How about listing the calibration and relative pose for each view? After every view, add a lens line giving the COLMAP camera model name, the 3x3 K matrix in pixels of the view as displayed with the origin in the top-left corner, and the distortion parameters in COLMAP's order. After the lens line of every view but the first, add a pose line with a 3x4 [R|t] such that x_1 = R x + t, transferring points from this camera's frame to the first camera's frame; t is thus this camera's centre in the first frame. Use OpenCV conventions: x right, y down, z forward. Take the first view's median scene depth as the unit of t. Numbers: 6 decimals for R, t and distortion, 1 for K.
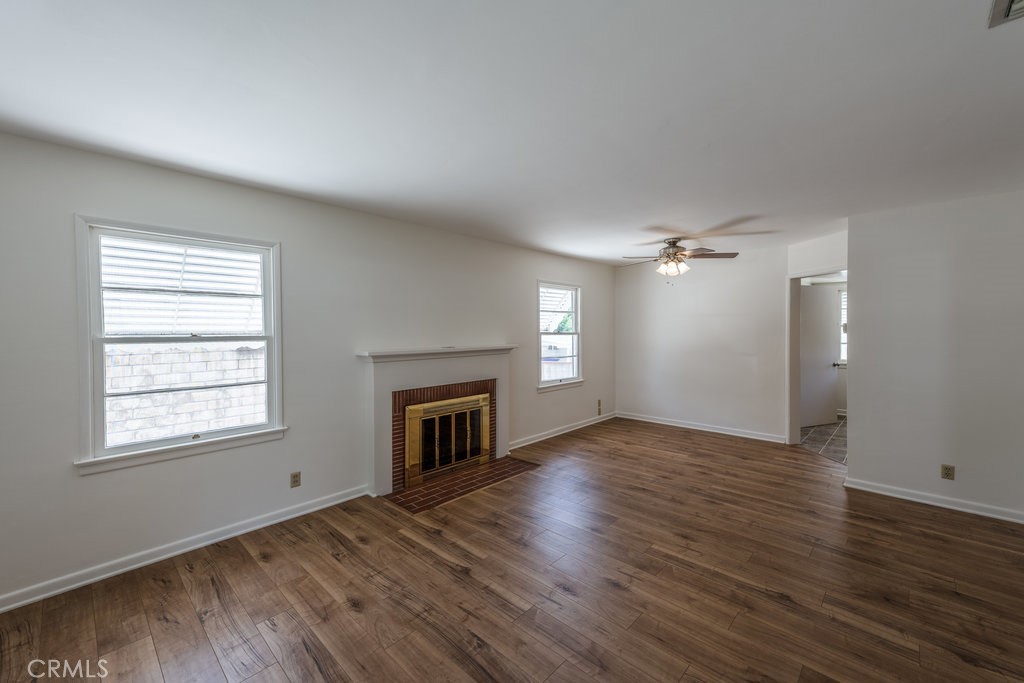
lens RADIAL K [[417.7, 0, 515.3], [0, 417.7, 333.9], [0, 0, 1]] dist [0.029373, -0.000068]
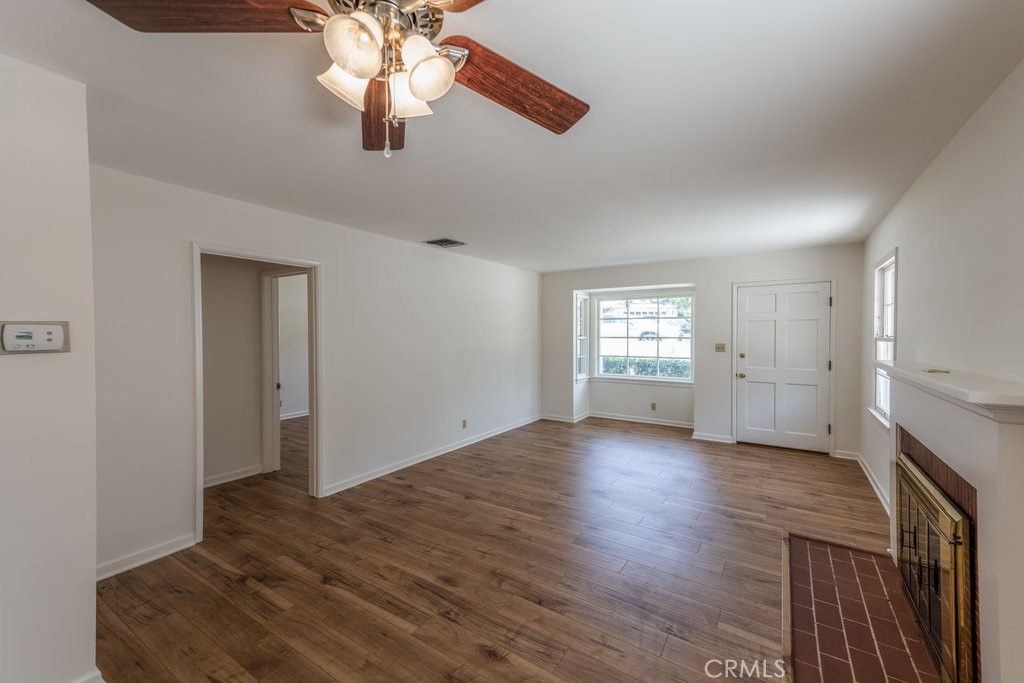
lens RADIAL K [[423.3, 0, 507.0], [0, 423.3, 336.9], [0, 0, 1]] dist [0.028974, -0.000212]
pose [[-0.987852, 0.008121, -0.155186, 0.482358], [0.004956, 0.999772, 0.020774, -0.020543], [0.155319, 0.019752, -0.987667, 1.725106]]
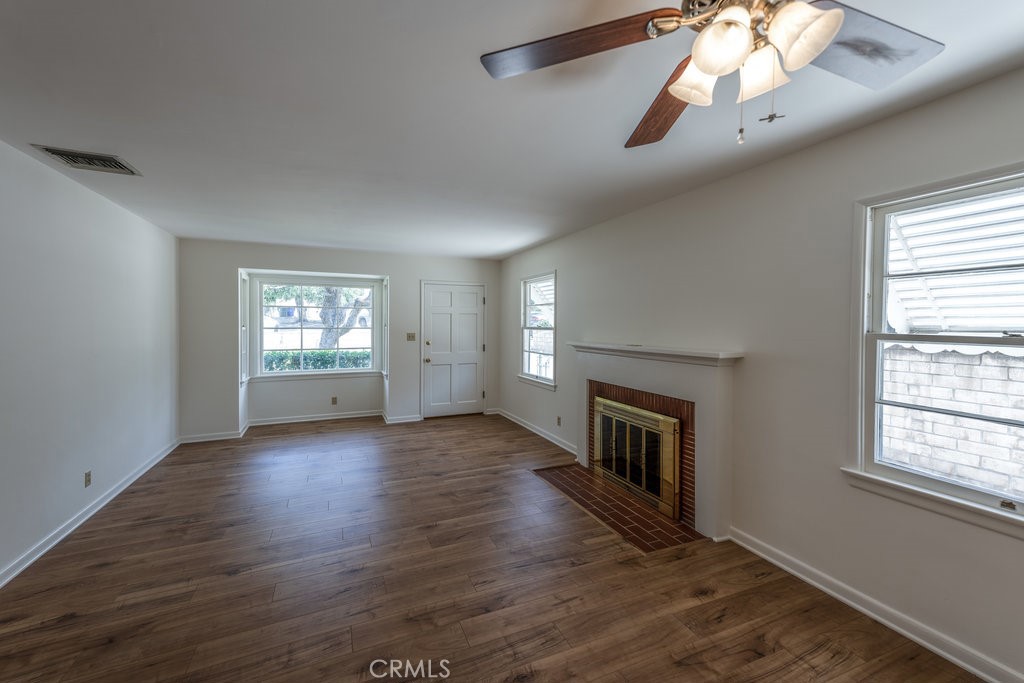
lens RADIAL K [[417.7, 0, 515.3], [0, 417.7, 333.9], [0, 0, 1]] dist [0.029373, -0.000068]
pose [[-0.399789, 0.026837, -0.916214, 0.867656], [-0.010613, 0.999369, 0.033904, -0.019137], [0.916546, 0.023278, -0.399252, 1.363512]]
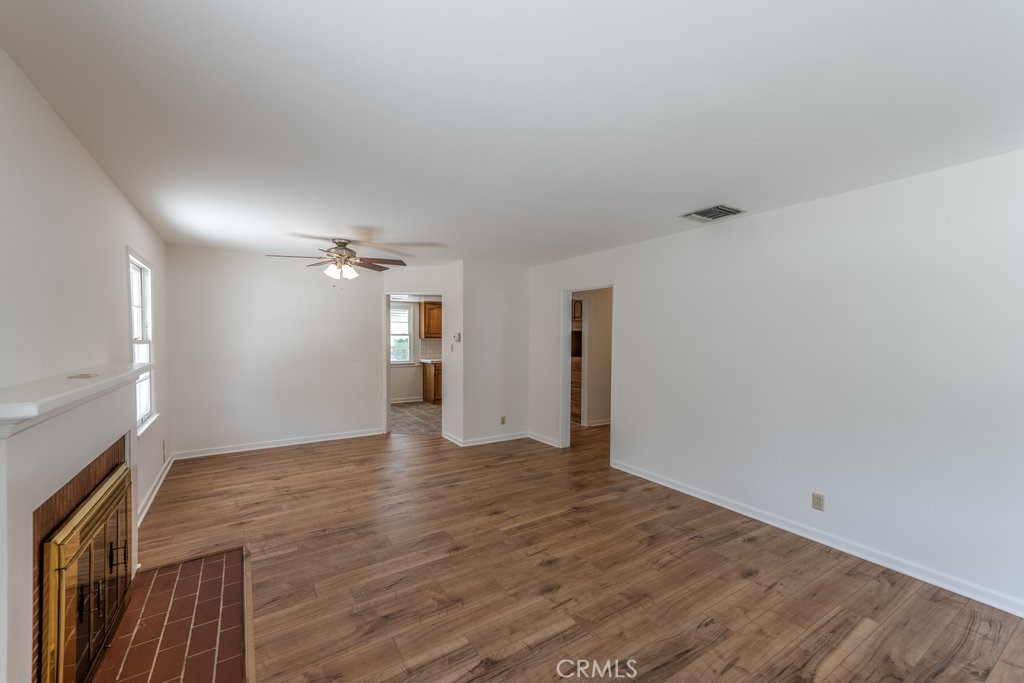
lens RADIAL K [[404.5, 0, 515.3], [0, 404.5, 352.6], [0, 0, 1]] dist [0.030952, 0.000133]
pose [[0.242572, -0.030701, 0.969647, -0.571818], [0.002270, 0.999514, 0.031078, -0.004652], [-0.970131, -0.005337, 0.242524, 0.565199]]
